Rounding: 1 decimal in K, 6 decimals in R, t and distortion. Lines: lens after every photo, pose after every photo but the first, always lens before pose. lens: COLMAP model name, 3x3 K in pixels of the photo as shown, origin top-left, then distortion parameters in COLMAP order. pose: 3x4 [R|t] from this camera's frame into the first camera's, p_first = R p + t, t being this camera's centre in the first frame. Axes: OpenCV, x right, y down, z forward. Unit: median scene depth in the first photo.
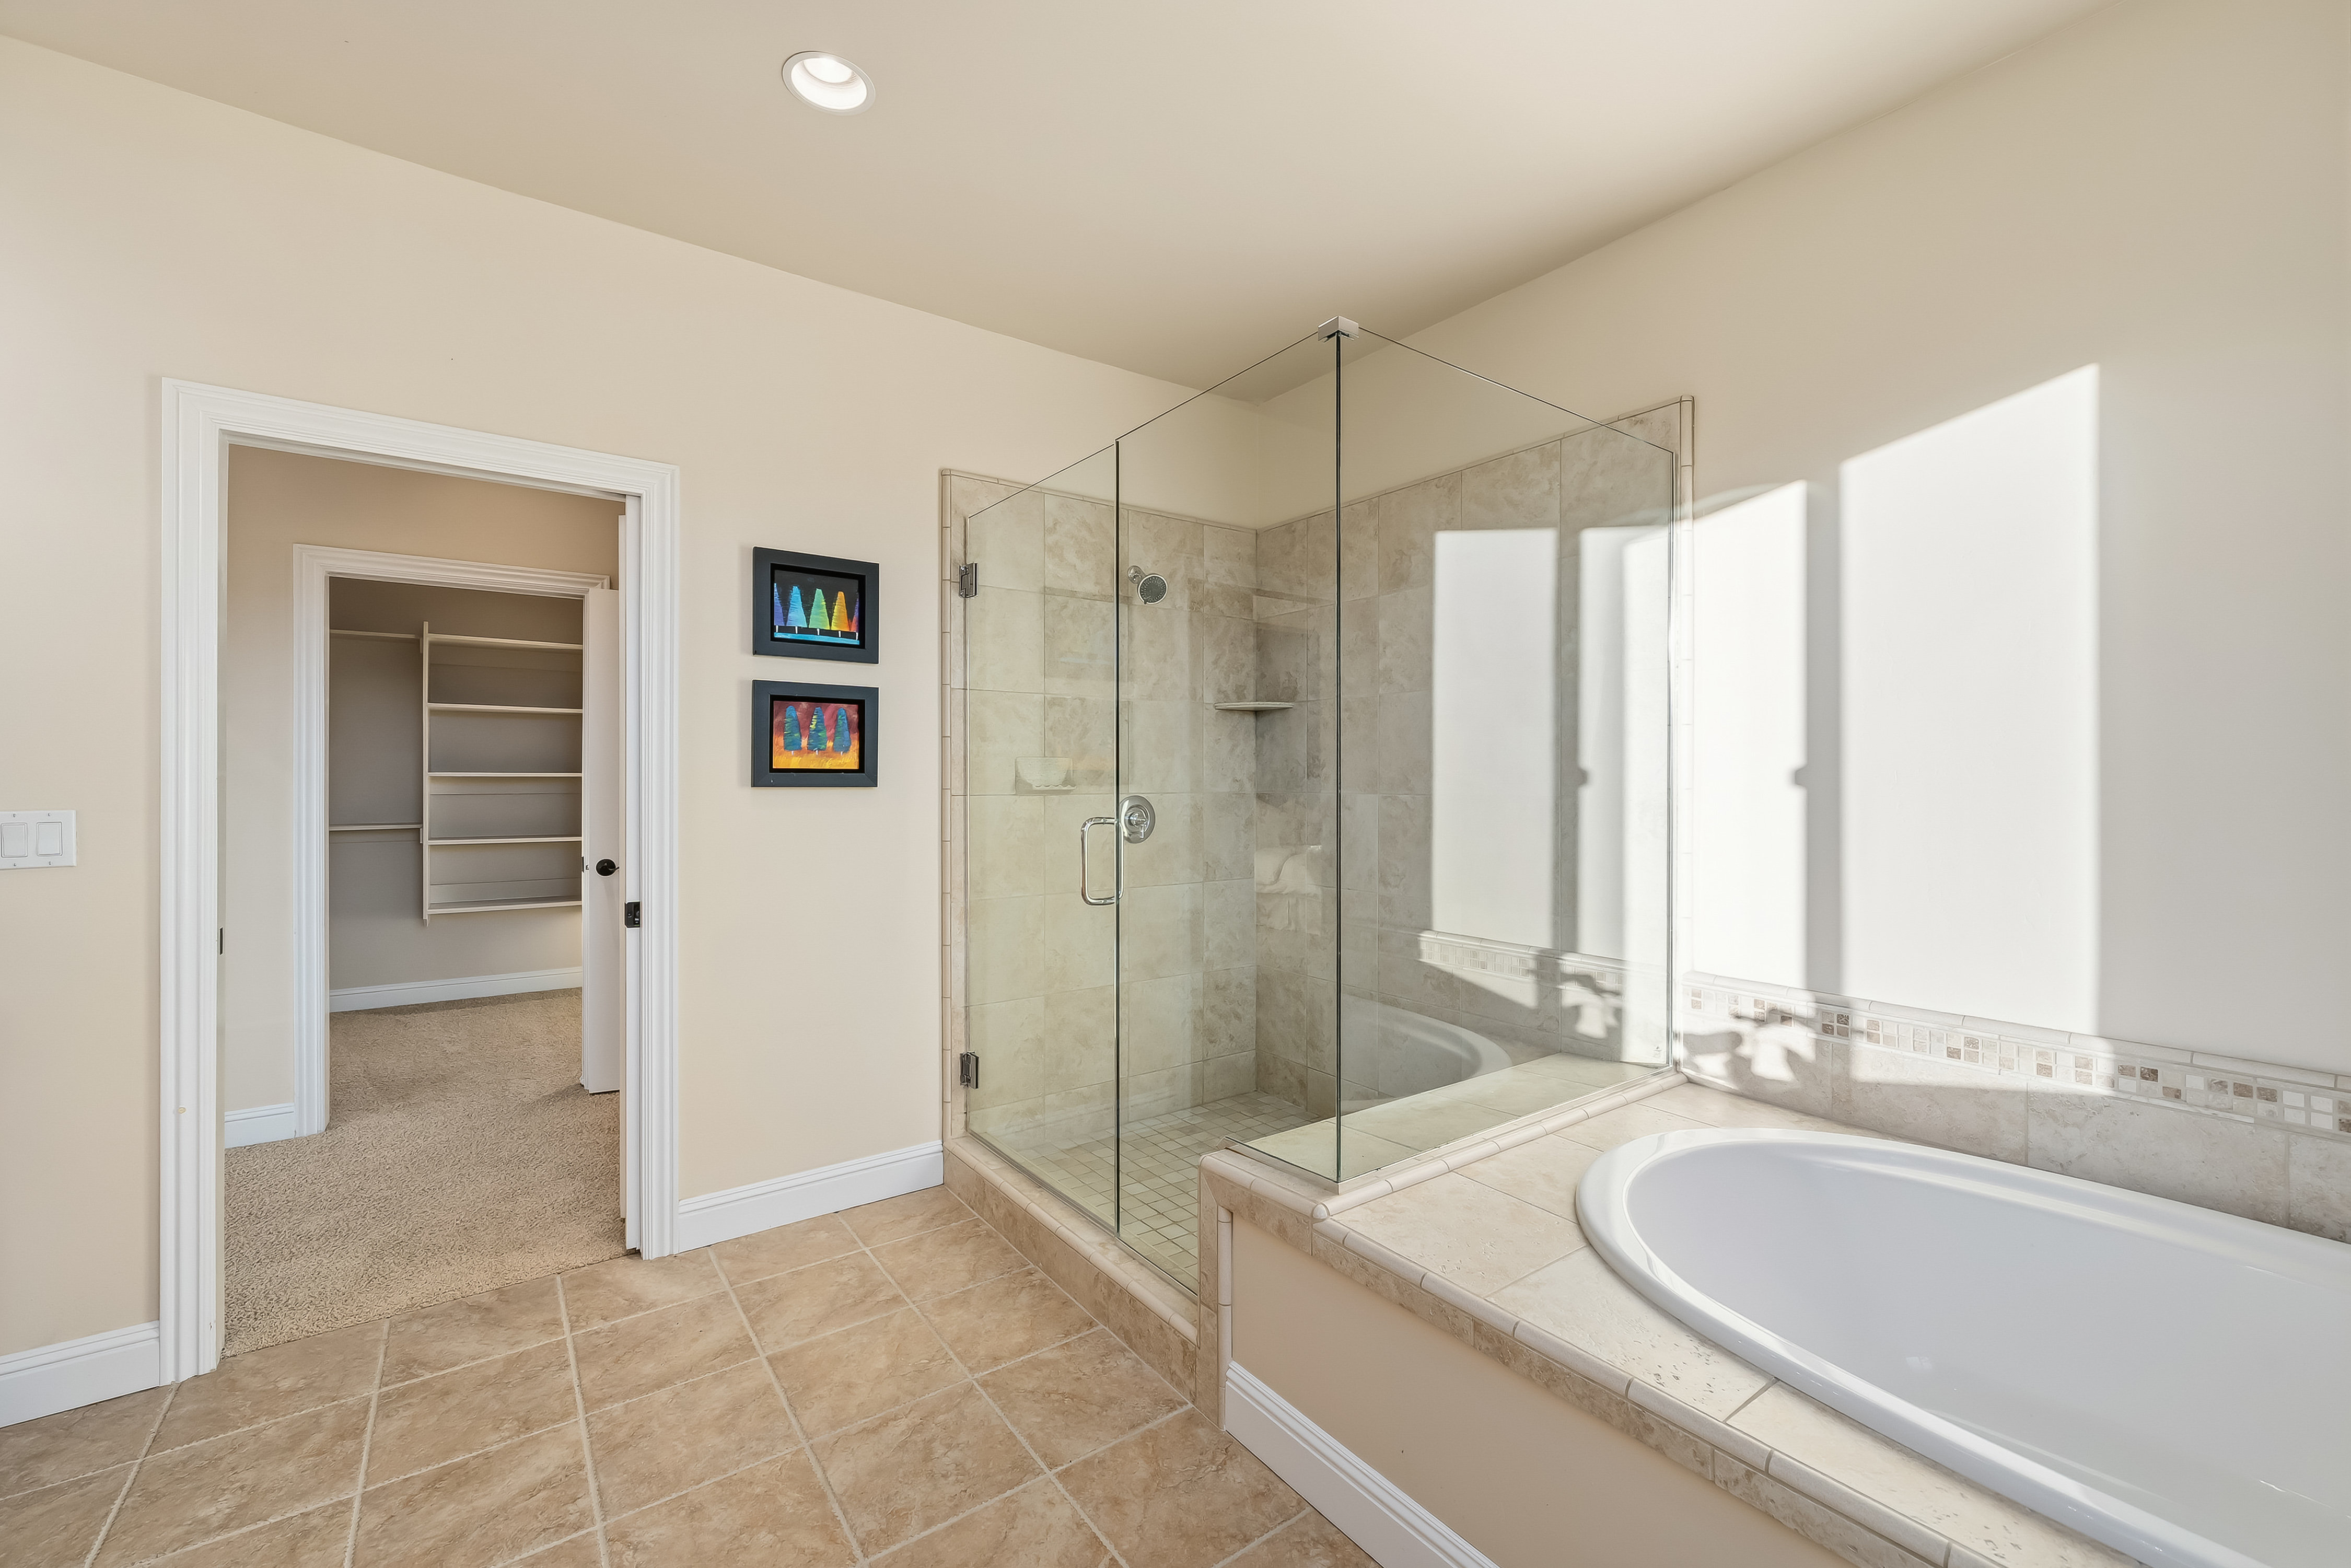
lens RADIAL K [[972.0, 0, 1217.7], [0, 972.0, 765.5], [0, 0, 1]] dist [-0.000875, 0.000051]
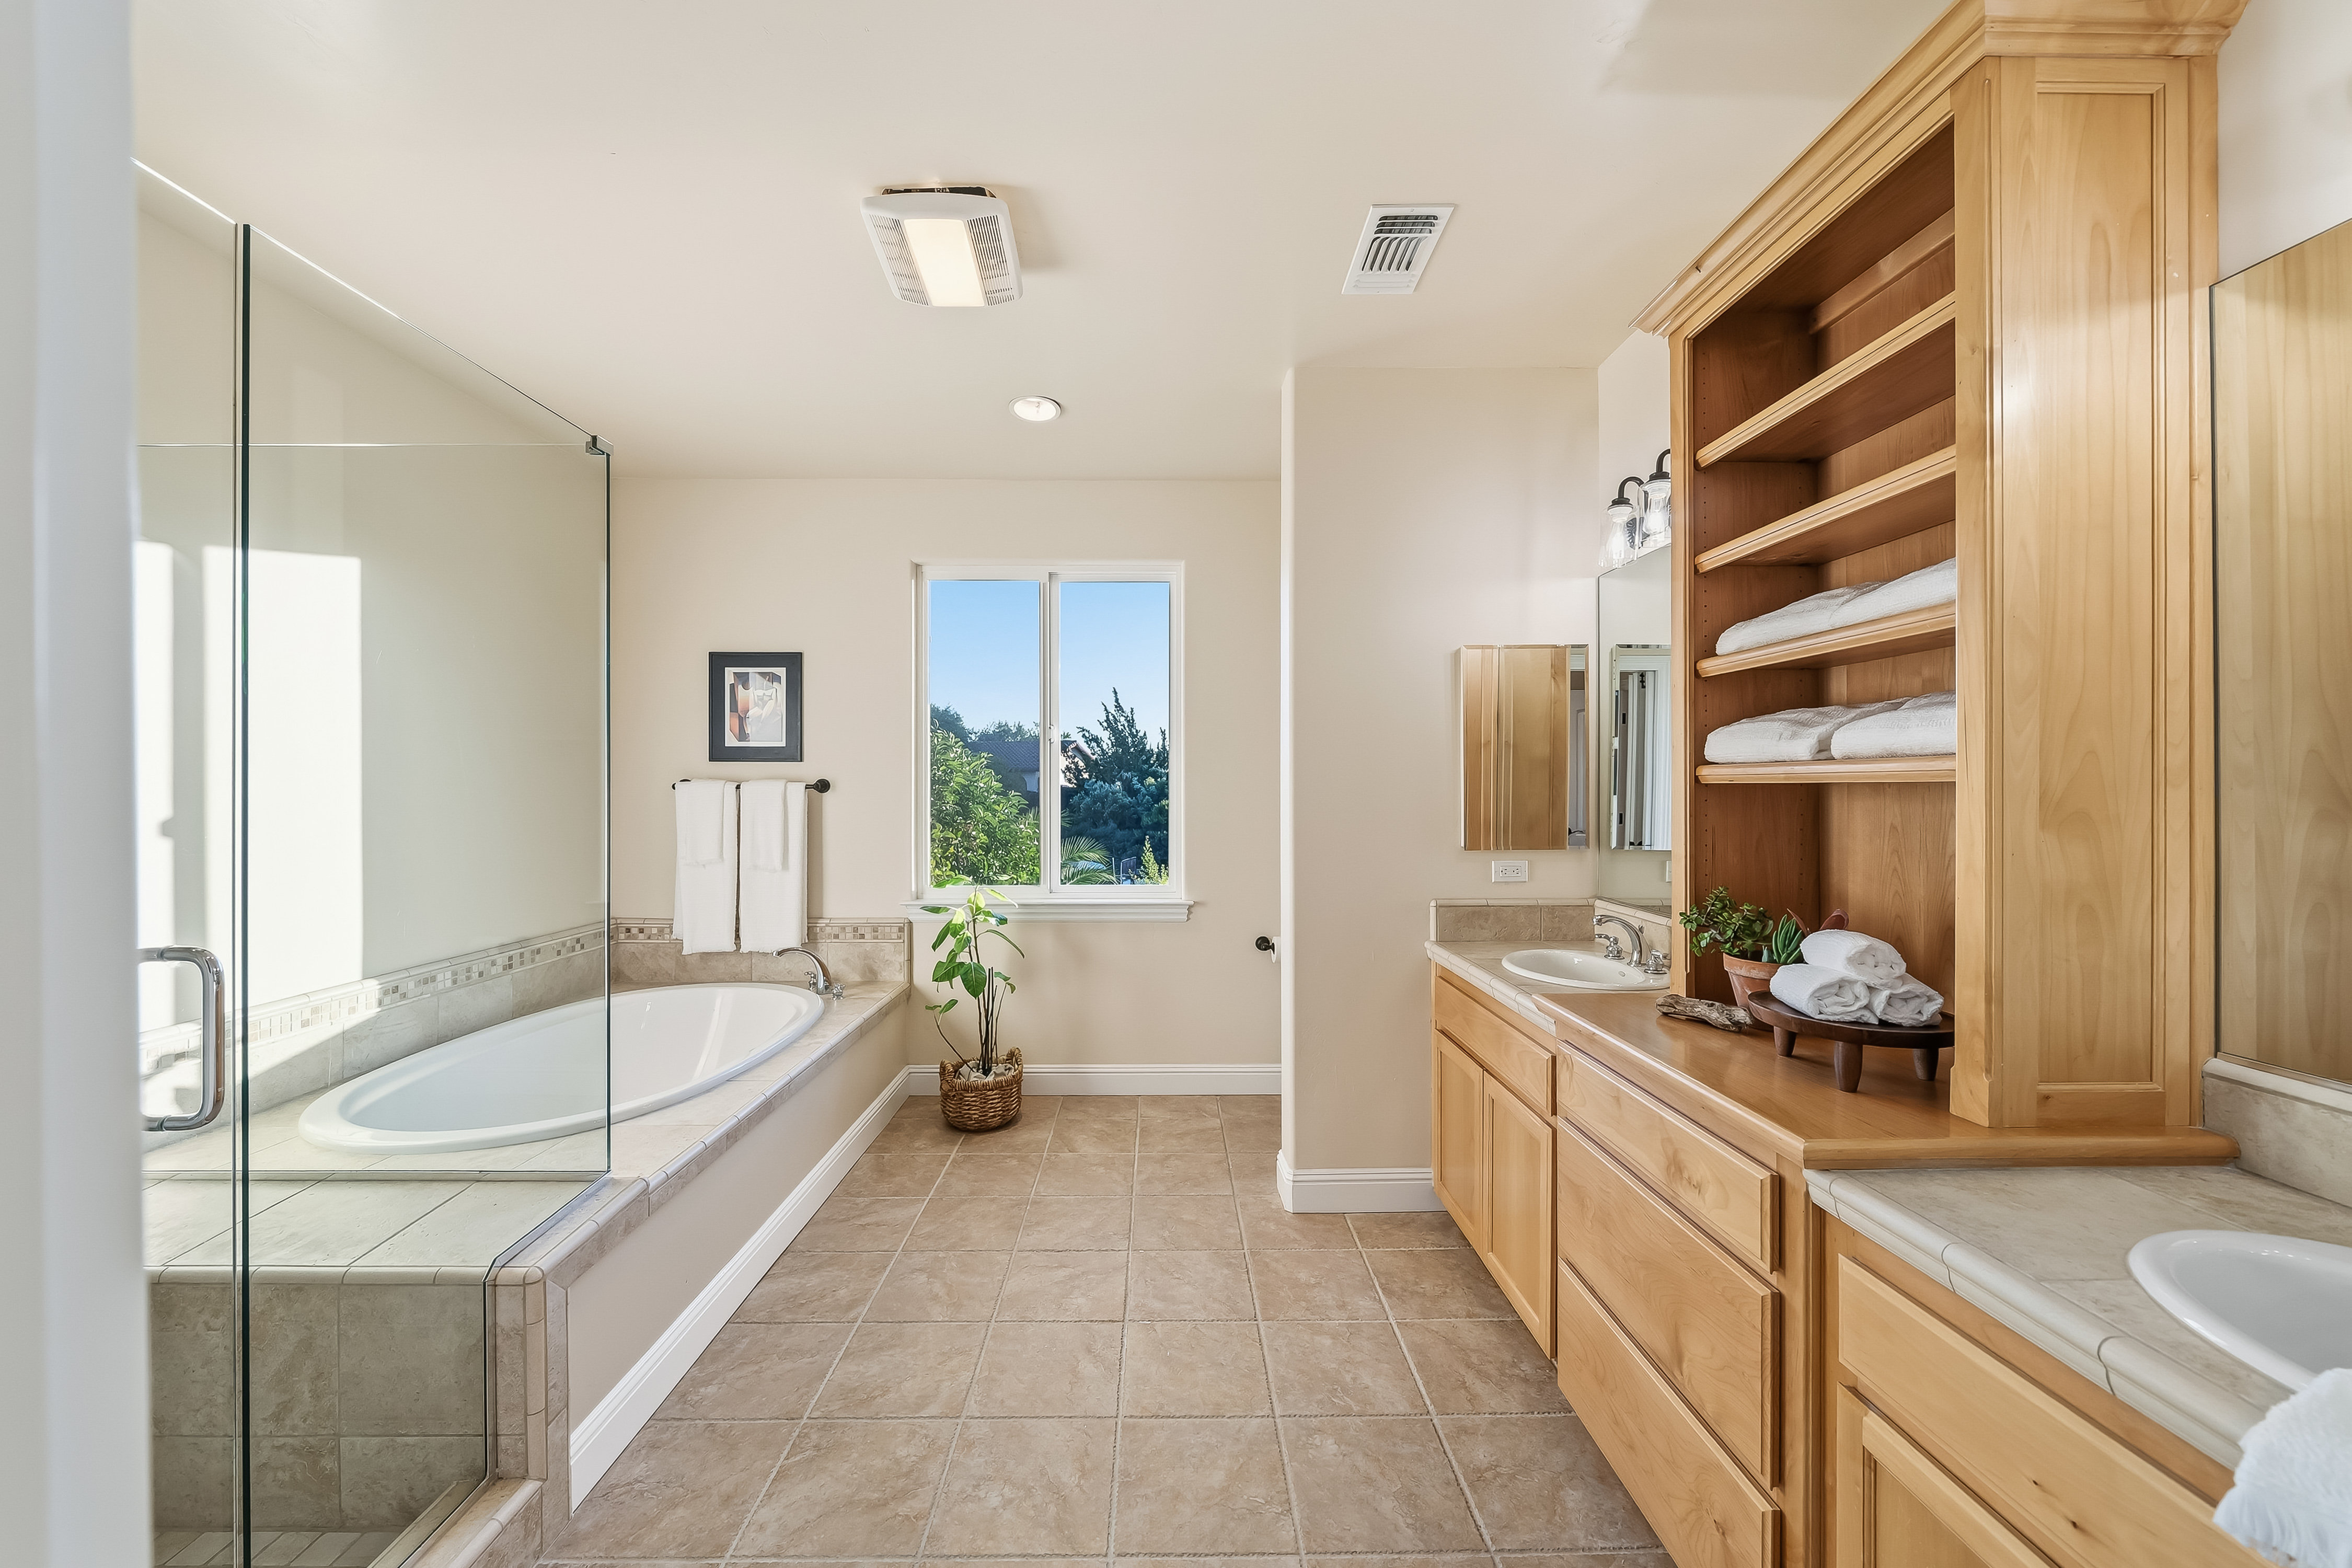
lens RADIAL K [[904.8, 0, 1164.1], [0, 904.8, 769.8], [0, 0, 1]] dist [-0.003315, -0.000227]
pose [[-0.792277, 0.016119, 0.609949, -1.034712], [-0.000277, 0.999641, -0.026777, -0.019385], [-0.610162, -0.021384, -0.791988, 1.413533]]
